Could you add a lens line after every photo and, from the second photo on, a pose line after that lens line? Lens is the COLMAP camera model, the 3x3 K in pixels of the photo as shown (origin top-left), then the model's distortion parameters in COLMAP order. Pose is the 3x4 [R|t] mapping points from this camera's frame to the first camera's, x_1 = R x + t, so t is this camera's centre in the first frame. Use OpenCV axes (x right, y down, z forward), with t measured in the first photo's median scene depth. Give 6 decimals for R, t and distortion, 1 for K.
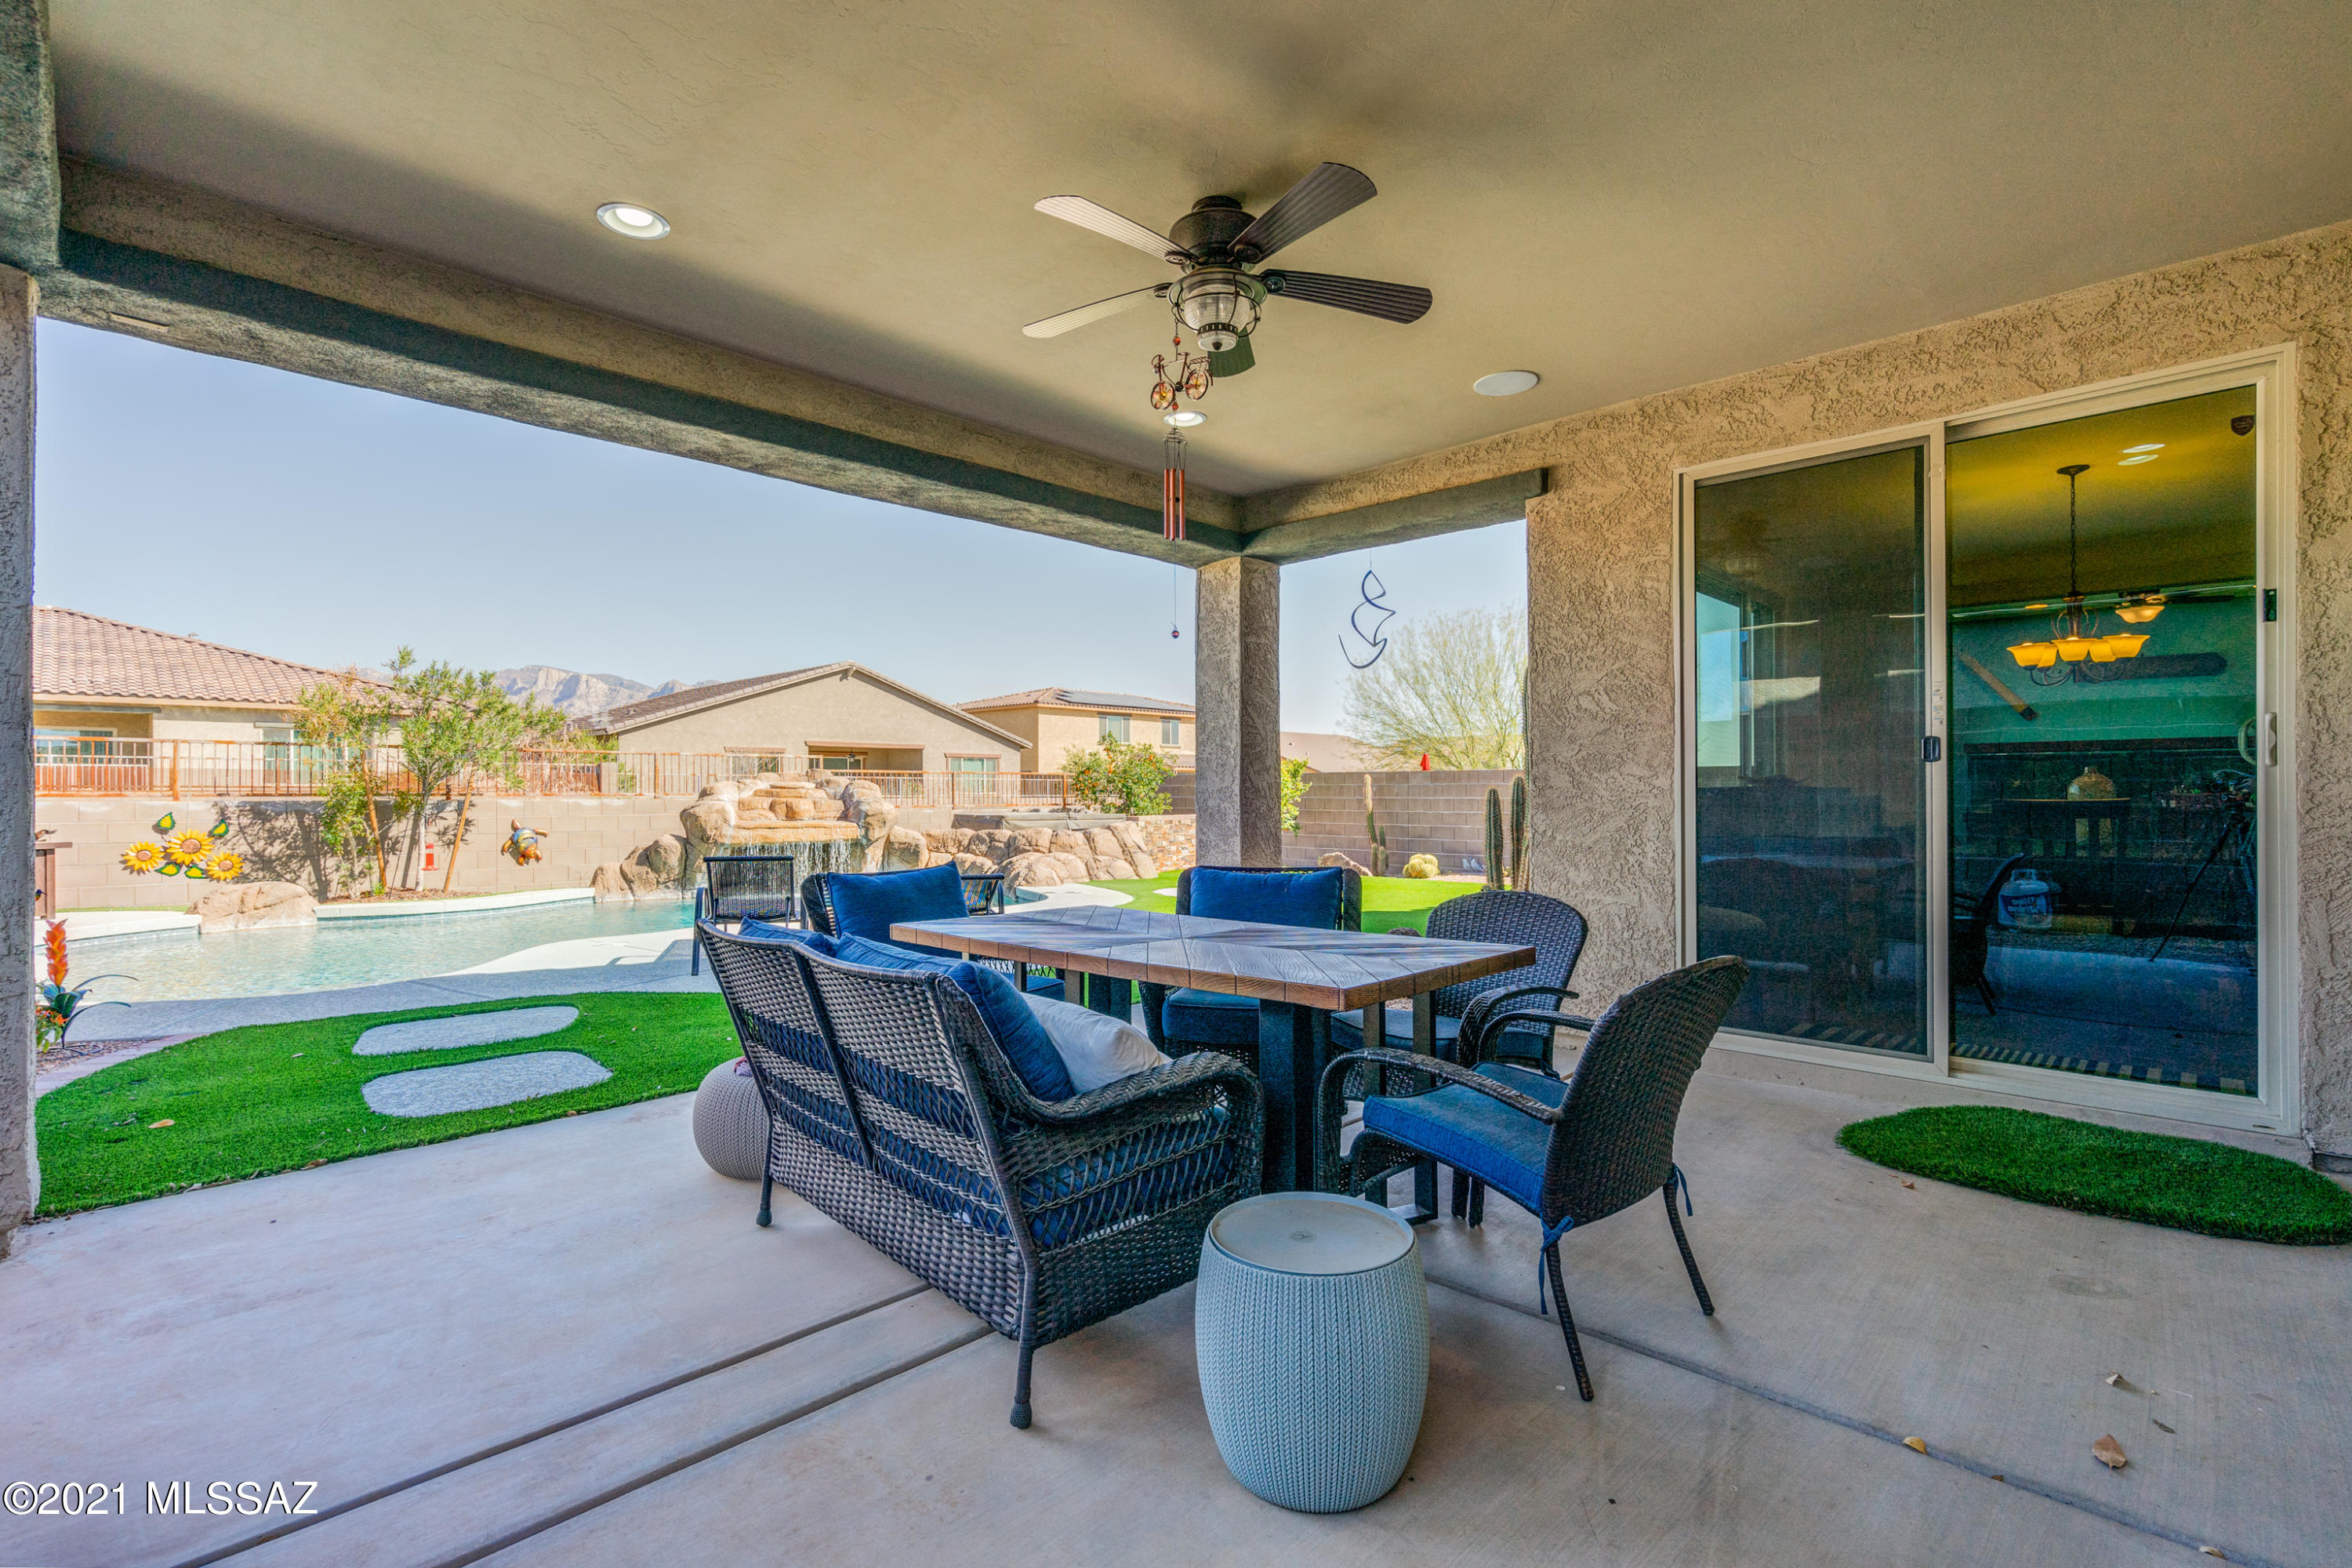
lens RADIAL K [[1067.5, 0, 1160.7], [0, 1067.5, 787.8], [0, 0, 1]] dist [-0.005186, 0.001703]
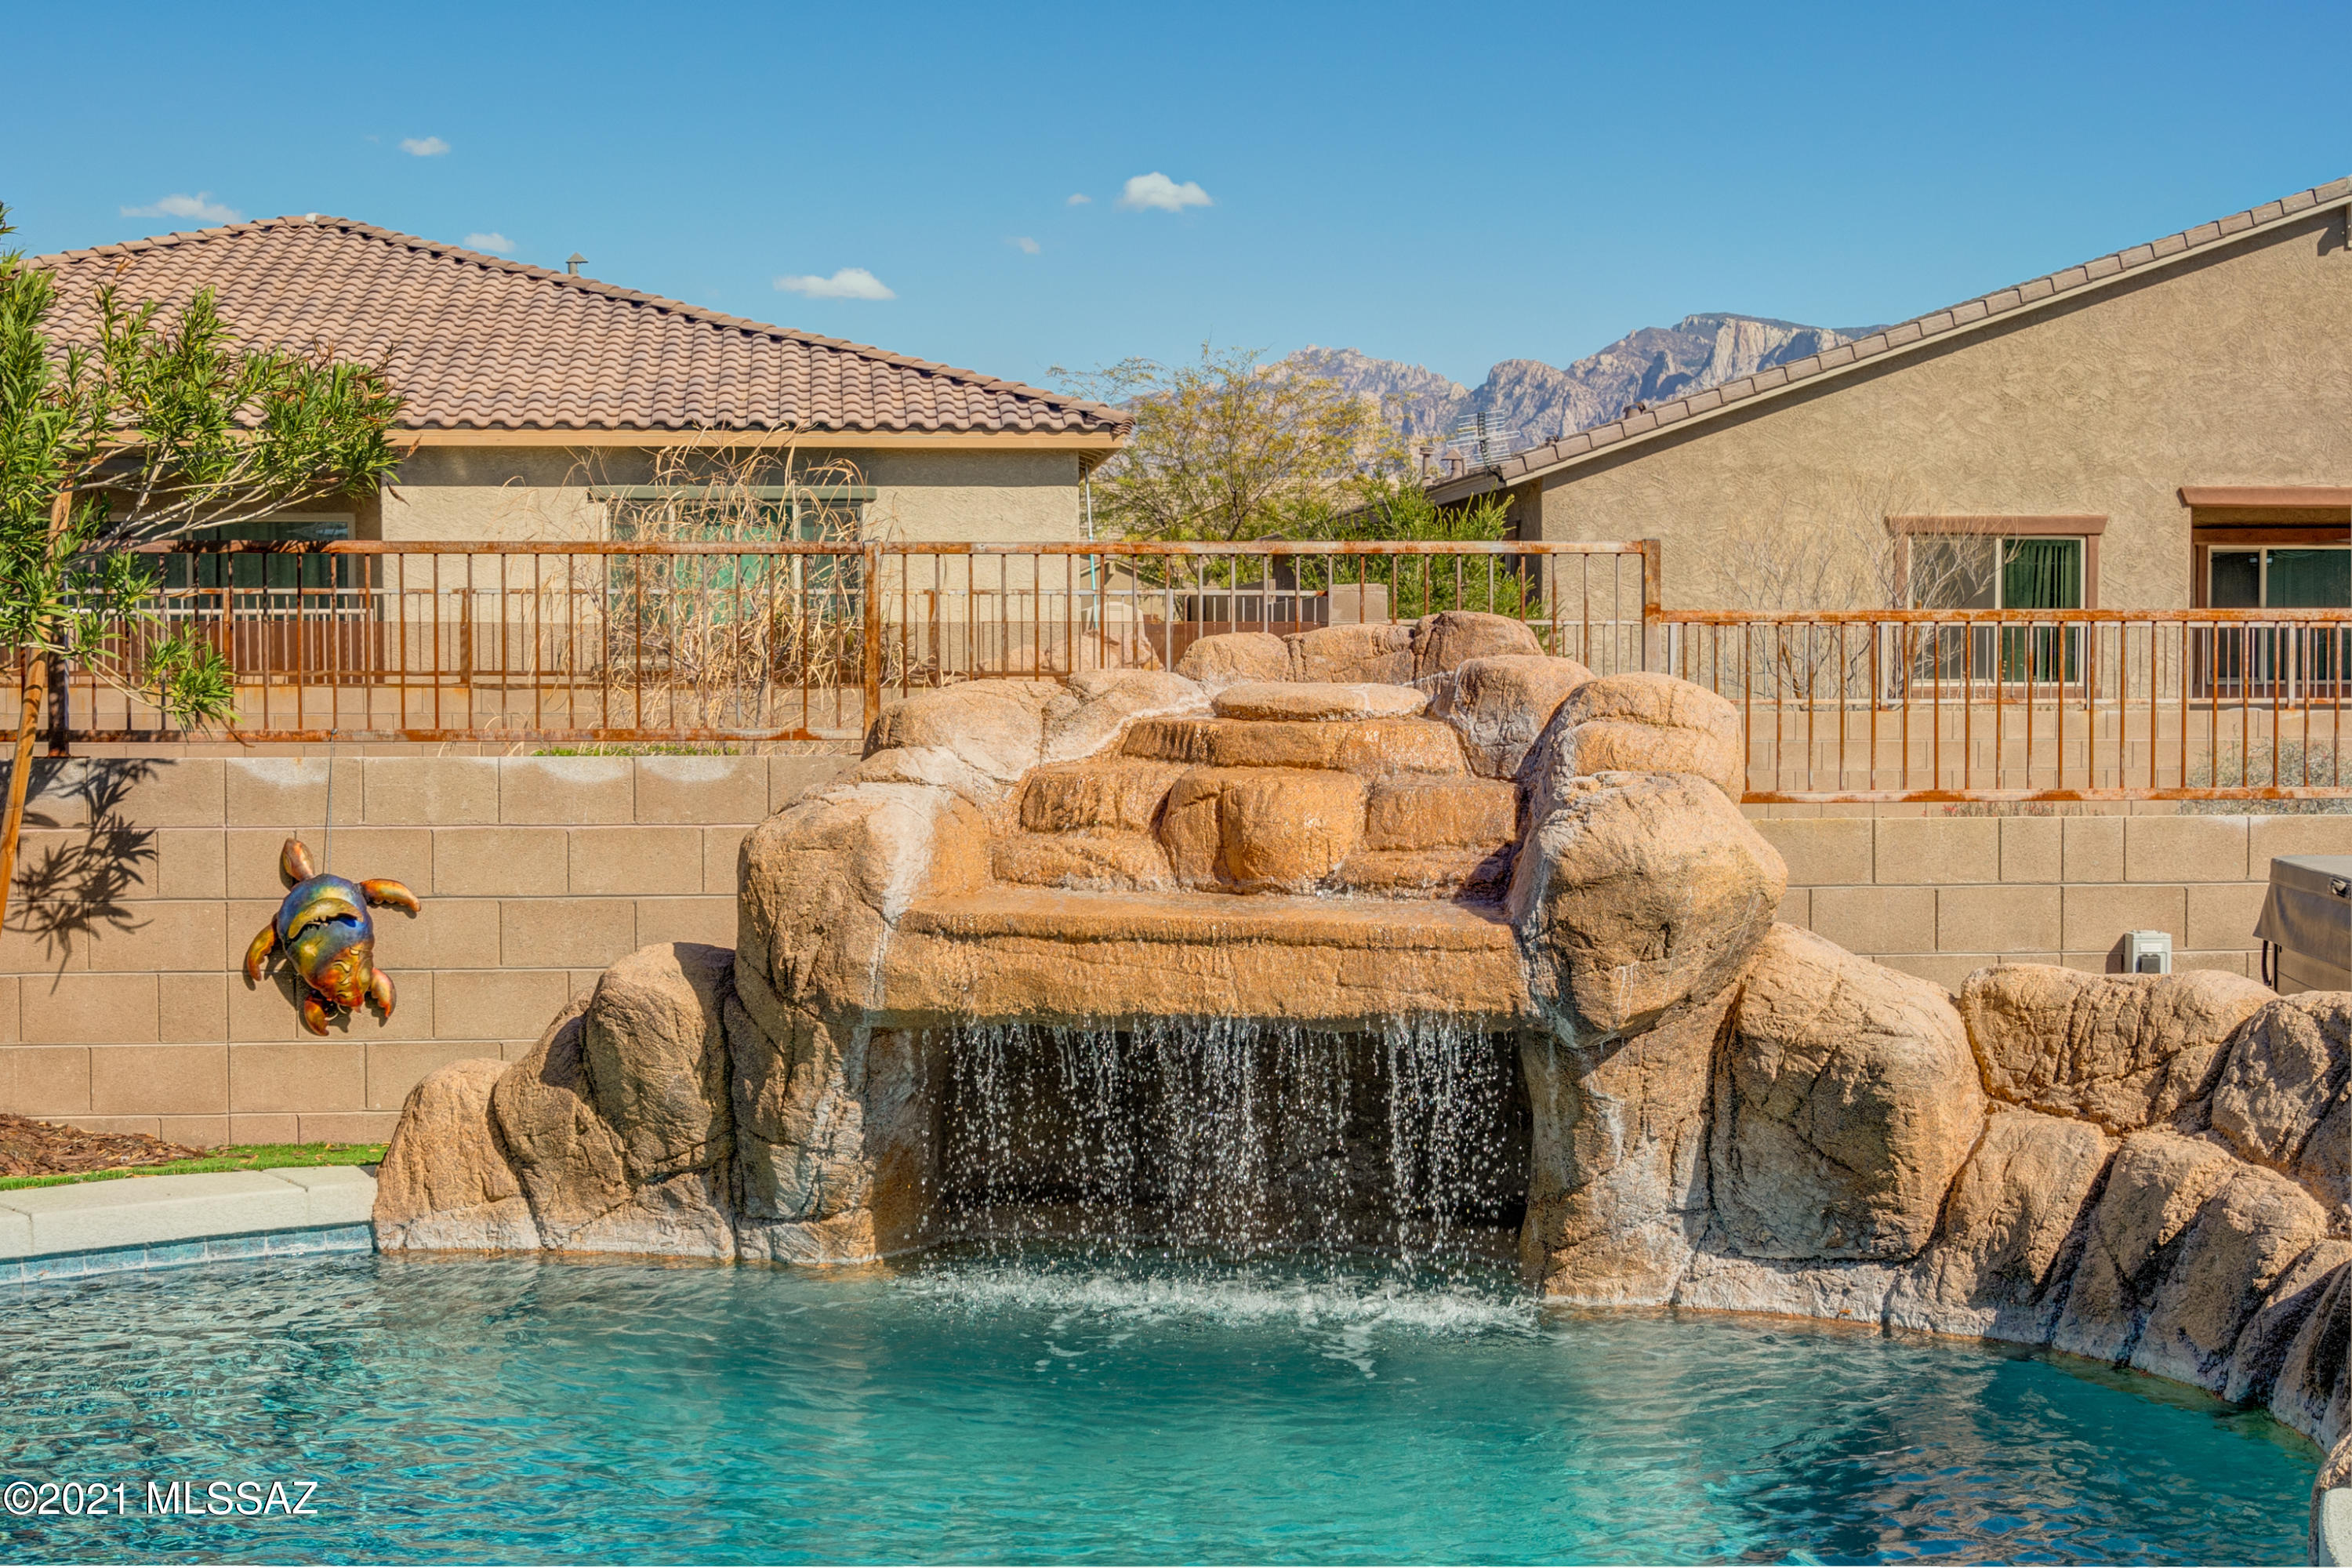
lens RADIAL K [[3254.1, 0, 1167.8], [0, 3254.1, 785.1], [0, 0, 1]] dist [0.017900, 0.000000]
pose [[0.765160, 0.023959, -0.643395, 0.013403], [0.004290, 0.999095, 0.042306, -0.012401], [0.643826, -0.035131, 0.764365, 0.547345]]
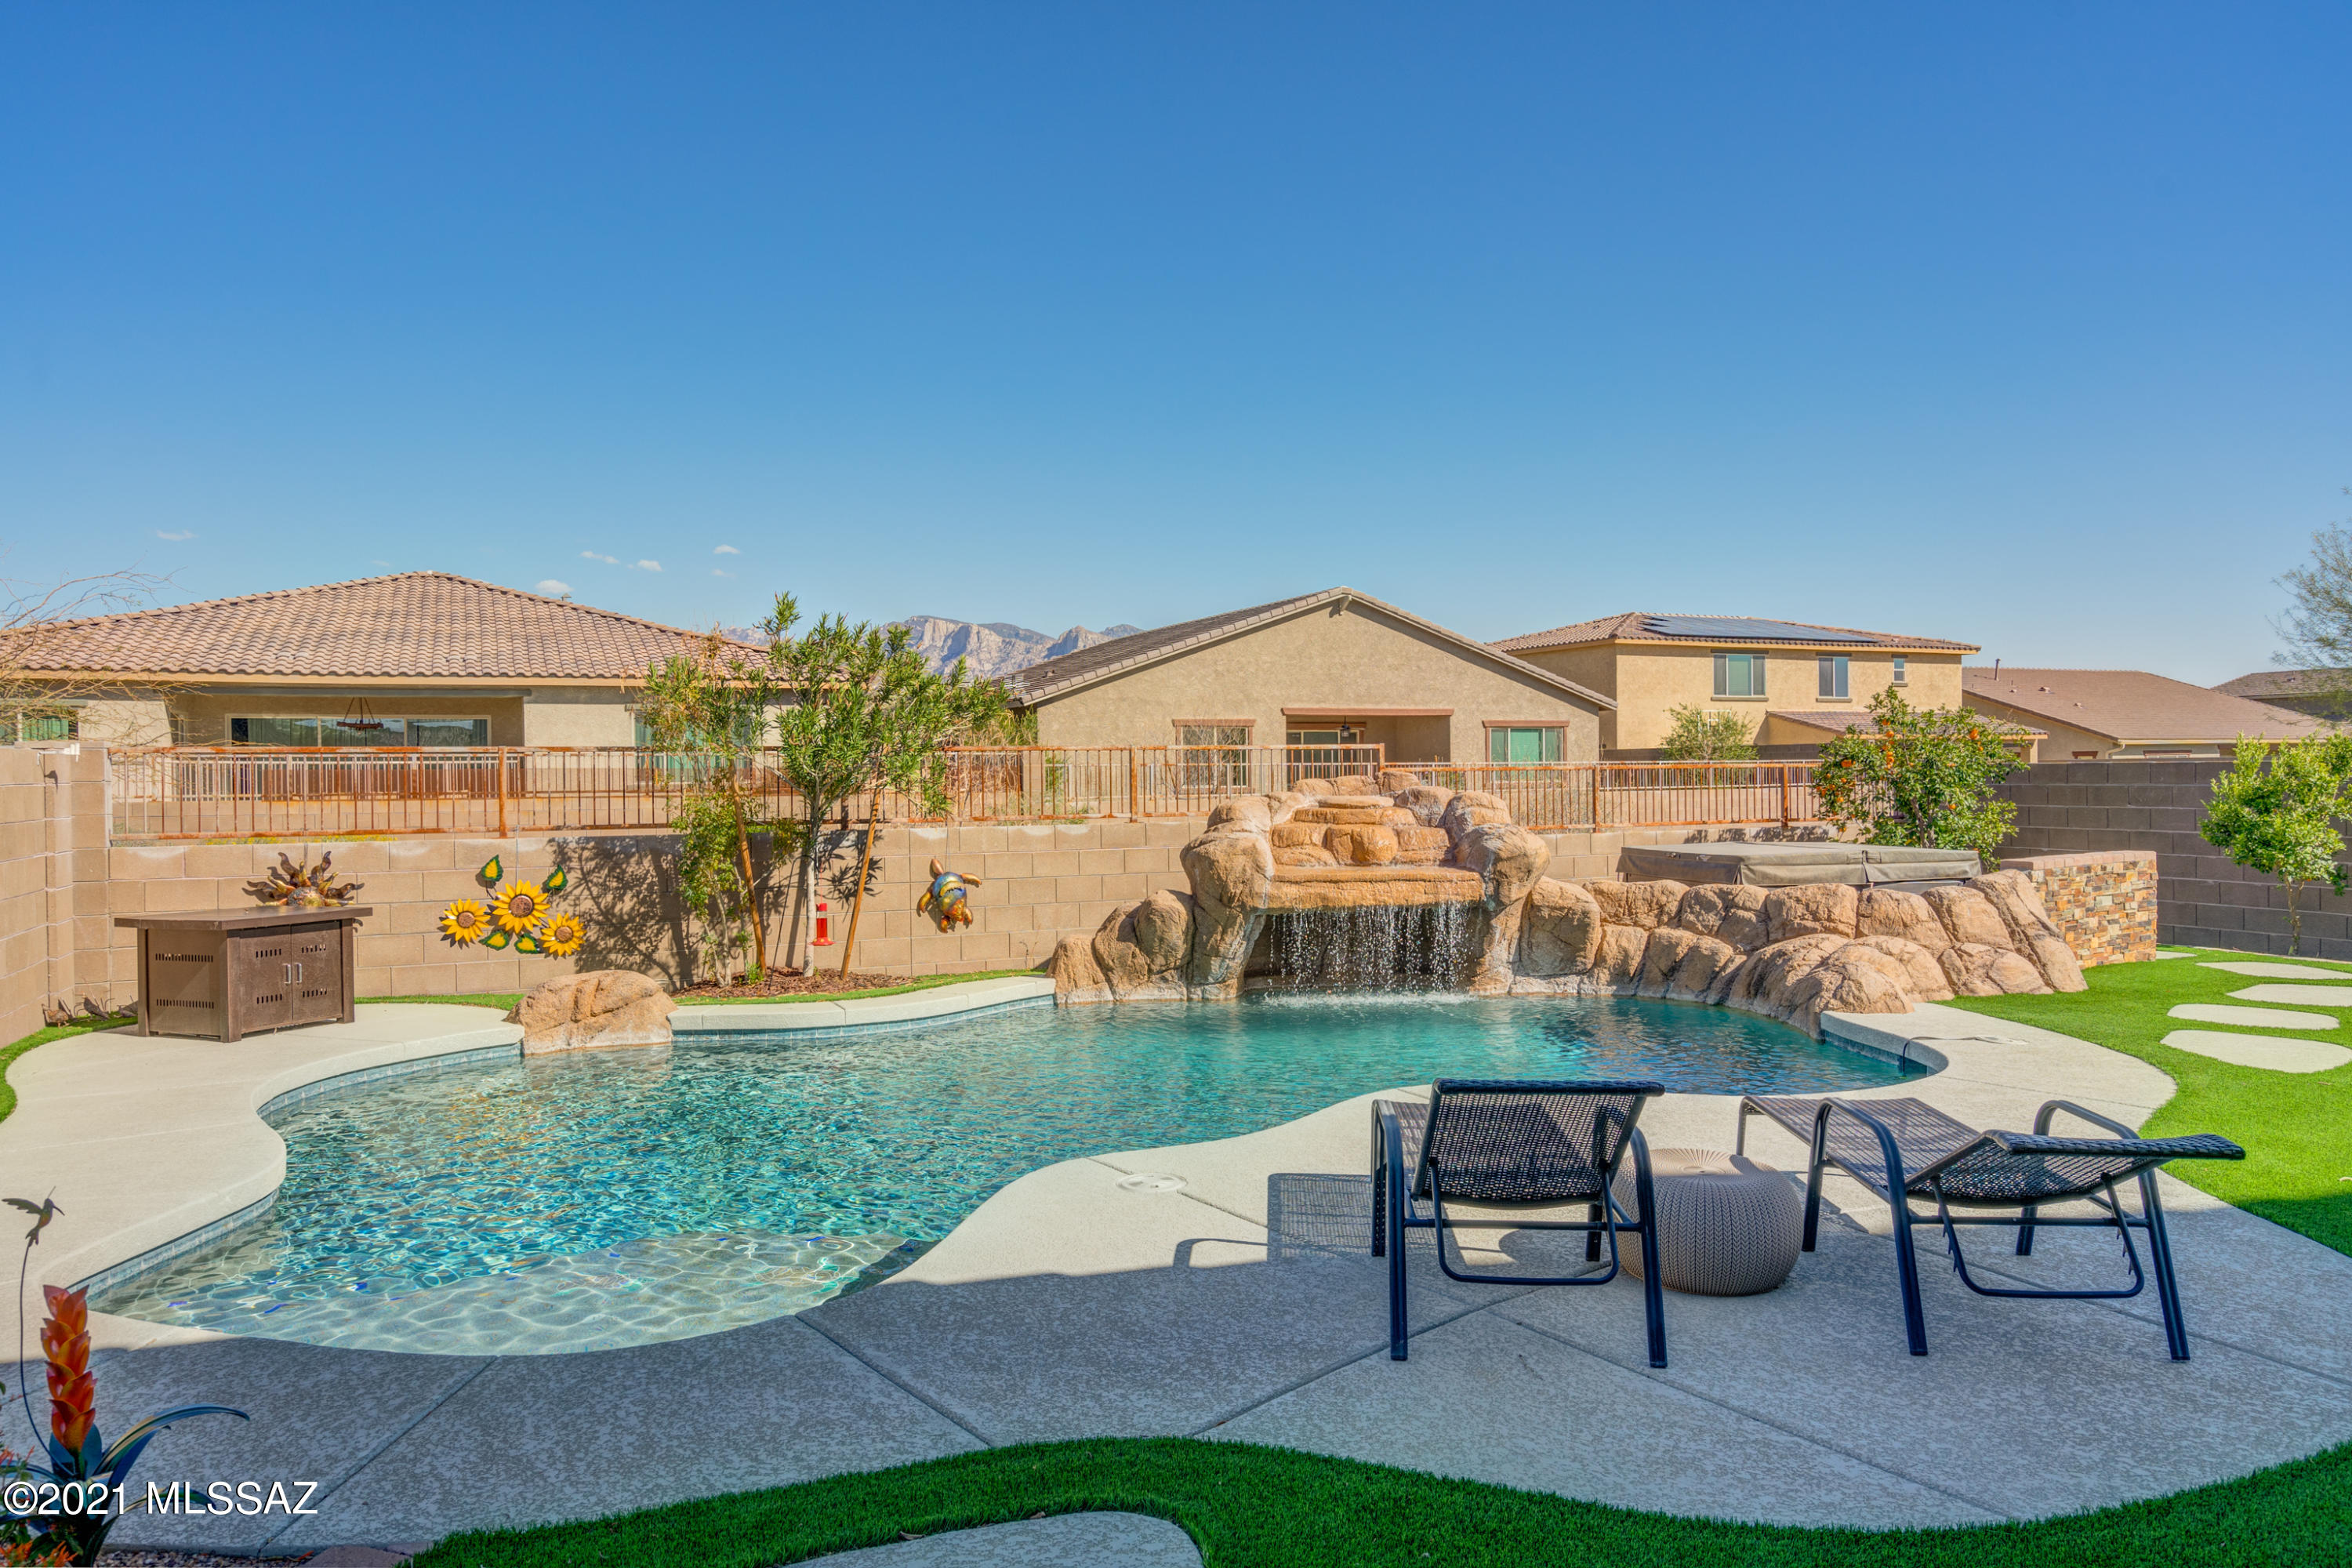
lens RADIAL K [[1502.8, 0, 1153.1], [0, 1502.8, 781.5], [0, 0, 1]] dist [0.016650, -0.000440]
pose [[0.929017, -0.006626, -0.369979, -0.150423], [0.011679, 0.999867, 0.011419, -0.024373], [0.369854, -0.014930, 0.928970, 0.212417]]
